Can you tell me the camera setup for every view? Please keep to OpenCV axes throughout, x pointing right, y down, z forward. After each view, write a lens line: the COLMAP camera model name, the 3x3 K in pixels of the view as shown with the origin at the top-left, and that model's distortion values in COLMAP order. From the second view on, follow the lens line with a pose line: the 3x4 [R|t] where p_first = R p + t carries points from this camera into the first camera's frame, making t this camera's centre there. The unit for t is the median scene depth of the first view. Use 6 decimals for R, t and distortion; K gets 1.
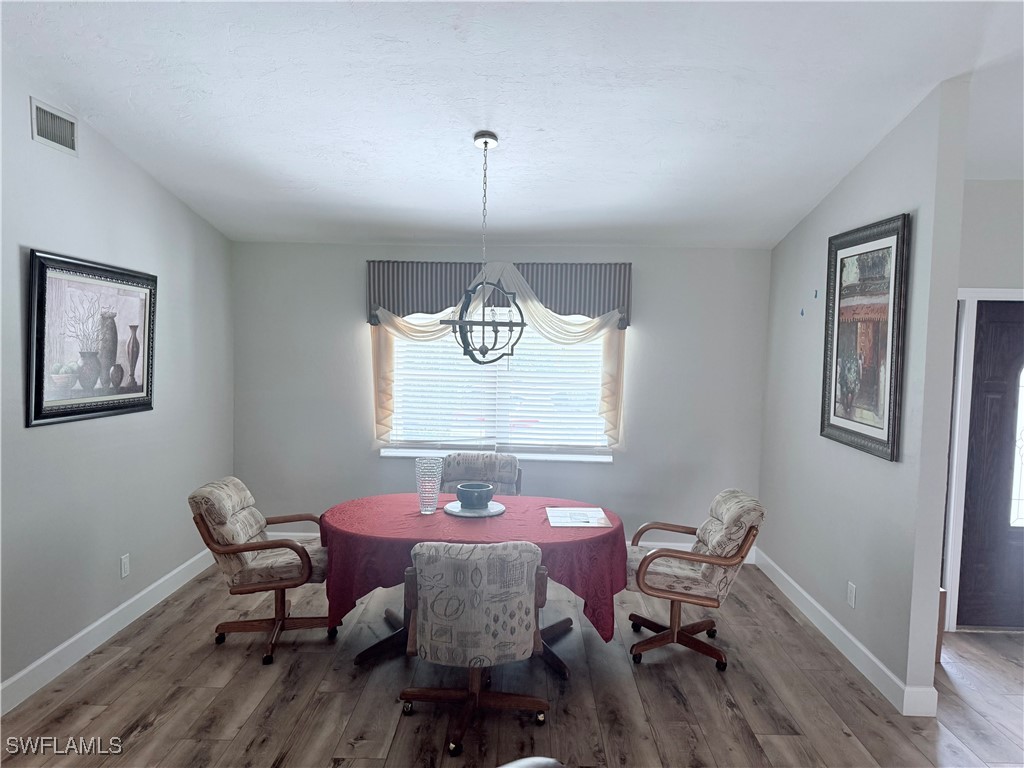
lens RADIAL K [[714.0, 0, 509.7], [0, 714.0, 382.5], [0, 0, 1]] dist [0.009753, 0.002745]
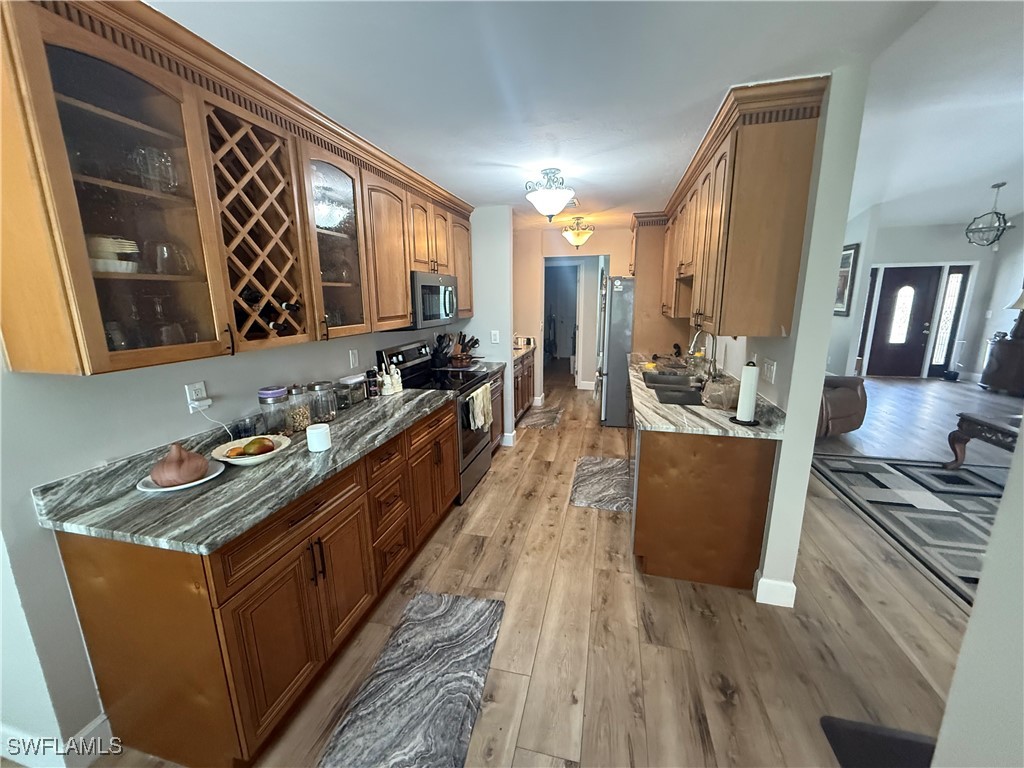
lens RADIAL K [[408.9, 0, 515.3], [0, 408.9, 387.3], [0, 0, 1]] dist [-0.001351, 0.000211]
pose [[0.977950, 0.016456, -0.208189, -0.609523], [0.010795, 0.991574, 0.129088, 0.171030], [0.208559, -0.128489, 0.969533, -1.279372]]
